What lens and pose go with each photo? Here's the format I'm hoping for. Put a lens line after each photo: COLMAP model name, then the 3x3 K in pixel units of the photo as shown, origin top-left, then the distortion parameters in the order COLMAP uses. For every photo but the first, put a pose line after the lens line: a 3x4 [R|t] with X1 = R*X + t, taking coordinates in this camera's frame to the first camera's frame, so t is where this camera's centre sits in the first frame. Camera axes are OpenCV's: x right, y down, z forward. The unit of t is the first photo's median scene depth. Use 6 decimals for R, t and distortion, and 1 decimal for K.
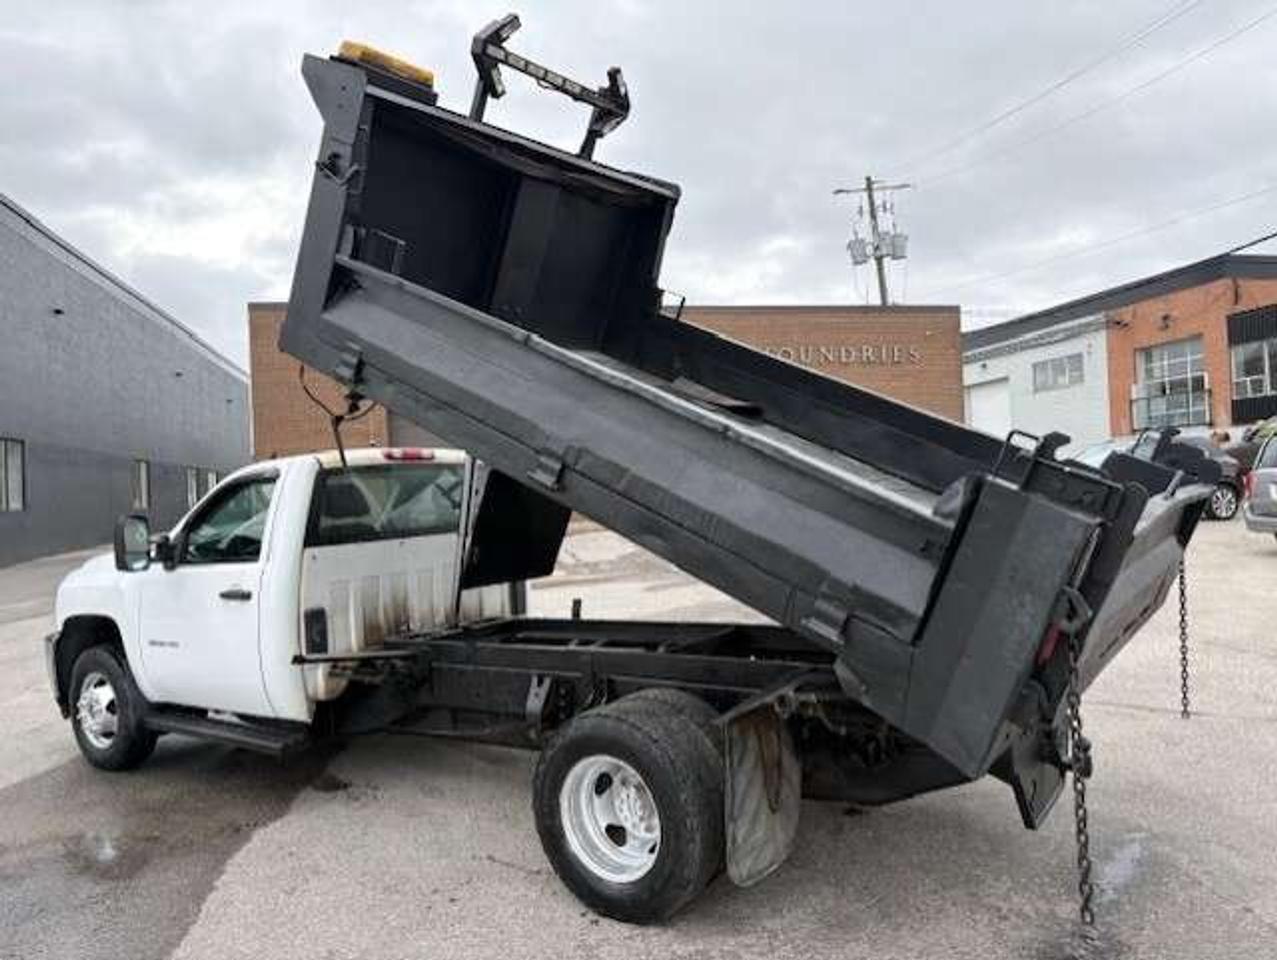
lens RADIAL K [[968.4, 0, 626.4], [0, 968.4, 506.6], [0, 0, 1]] dist [0.039862, -0.044164]
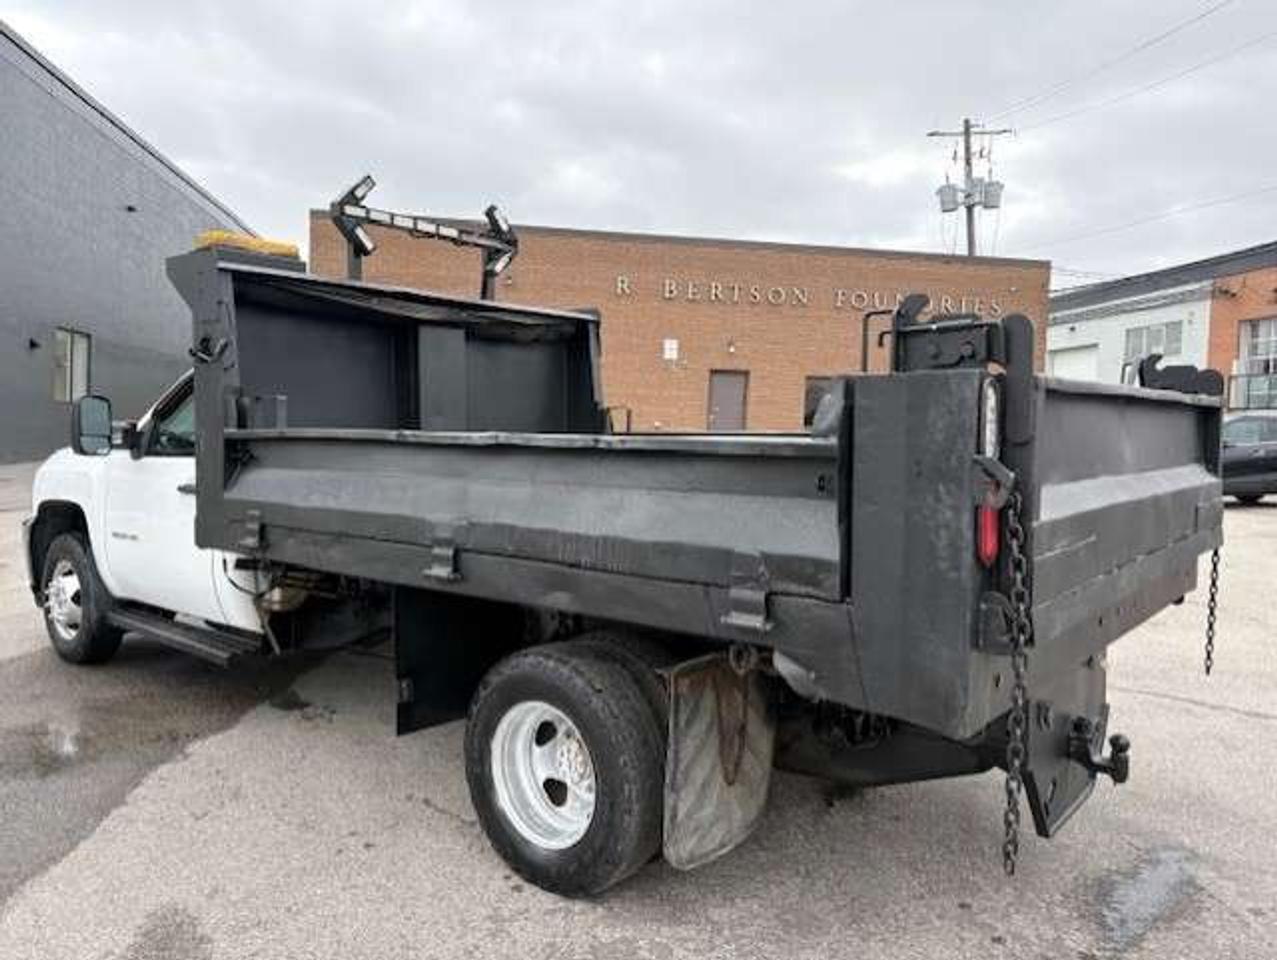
lens RADIAL K [[968.4, 0, 619.8], [0, 968.4, 493.8], [0, 0, 1]] dist [0.039862, -0.044164]
pose [[0.994154, 0.081643, -0.070662, 0.060853], [-0.078346, 0.995759, 0.048233, 0.018242], [0.074301, -0.042415, 0.996333, 0.105367]]
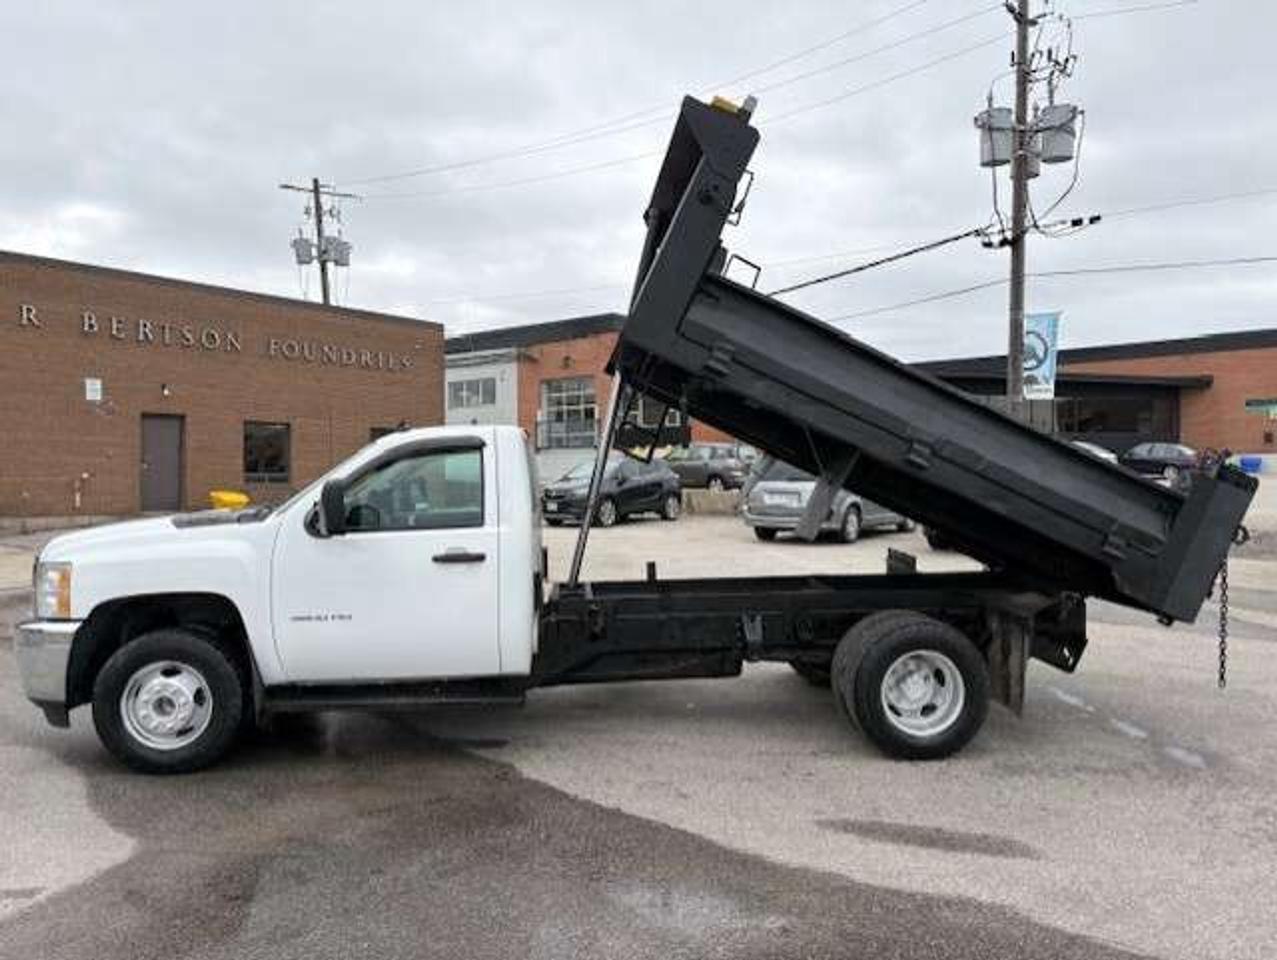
lens RADIAL K [[968.4, 0, 651.3], [0, 968.4, 490.3], [0, 0, 1]] dist [0.039862, -0.044164]
pose [[0.750554, 0.034183, 0.659925, -0.815675], [-0.017789, 0.999344, -0.031531, 0.042801], [-0.660570, 0.011927, 0.750670, 0.100065]]
